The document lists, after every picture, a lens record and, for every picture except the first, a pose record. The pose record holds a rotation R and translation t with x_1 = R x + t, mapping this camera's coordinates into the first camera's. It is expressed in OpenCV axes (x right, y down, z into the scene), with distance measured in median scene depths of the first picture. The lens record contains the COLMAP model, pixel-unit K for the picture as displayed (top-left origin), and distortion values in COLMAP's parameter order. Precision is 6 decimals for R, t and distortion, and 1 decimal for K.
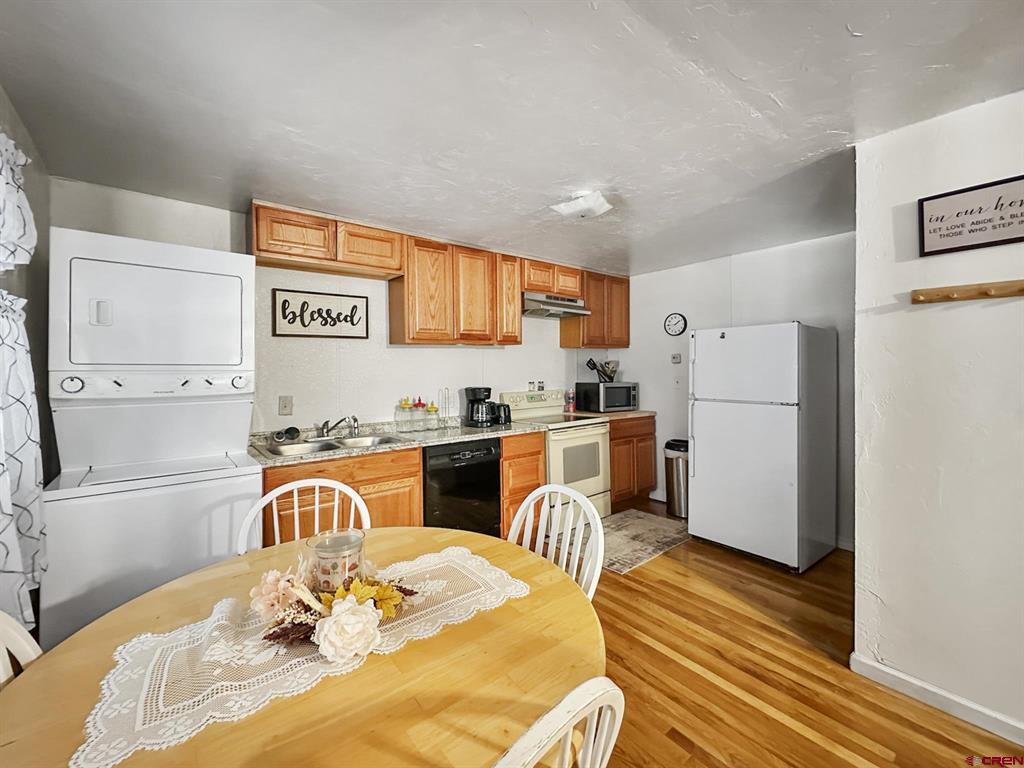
lens RADIAL K [[424.6, 0, 512.4], [0, 424.6, 363.7], [0, 0, 1]] dist [-0.001883, 0.000331]
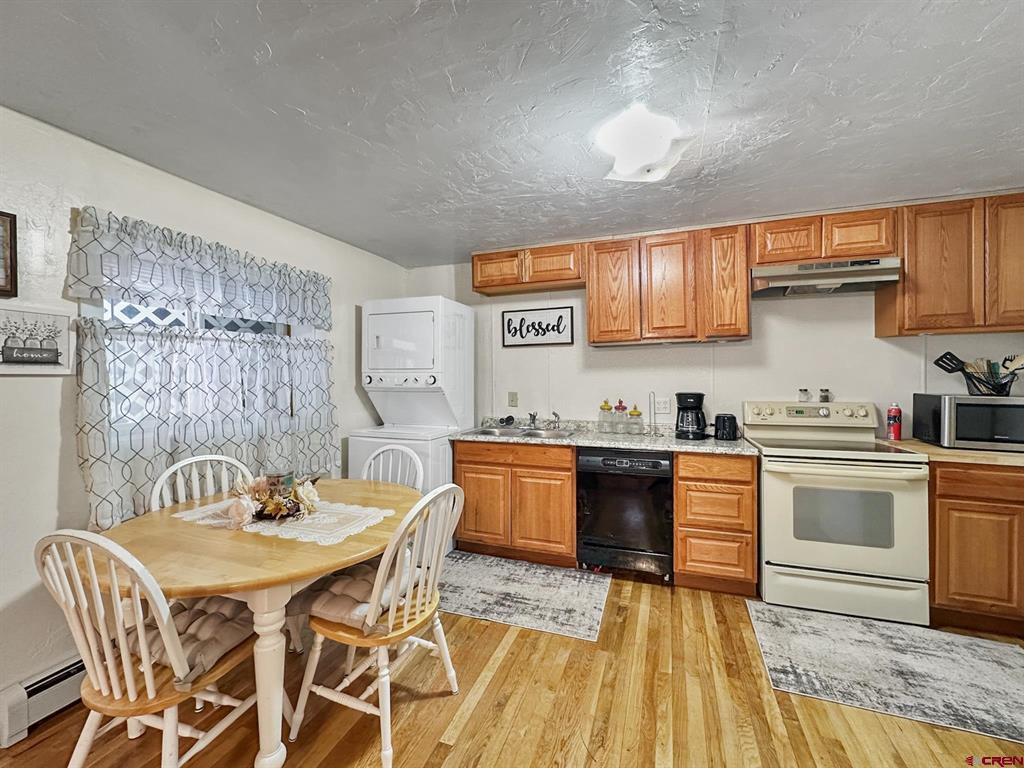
lens RADIAL K [[415.2, 0, 516.1], [0, 415.2, 372.7], [0, 0, 1]] dist [-0.001580, 0.000540]
pose [[0.527566, 0.002457, -0.849511, 0.507297], [0.011941, 0.999876, 0.010307, 0.003255], [0.849430, -0.015582, 0.527471, 0.299004]]
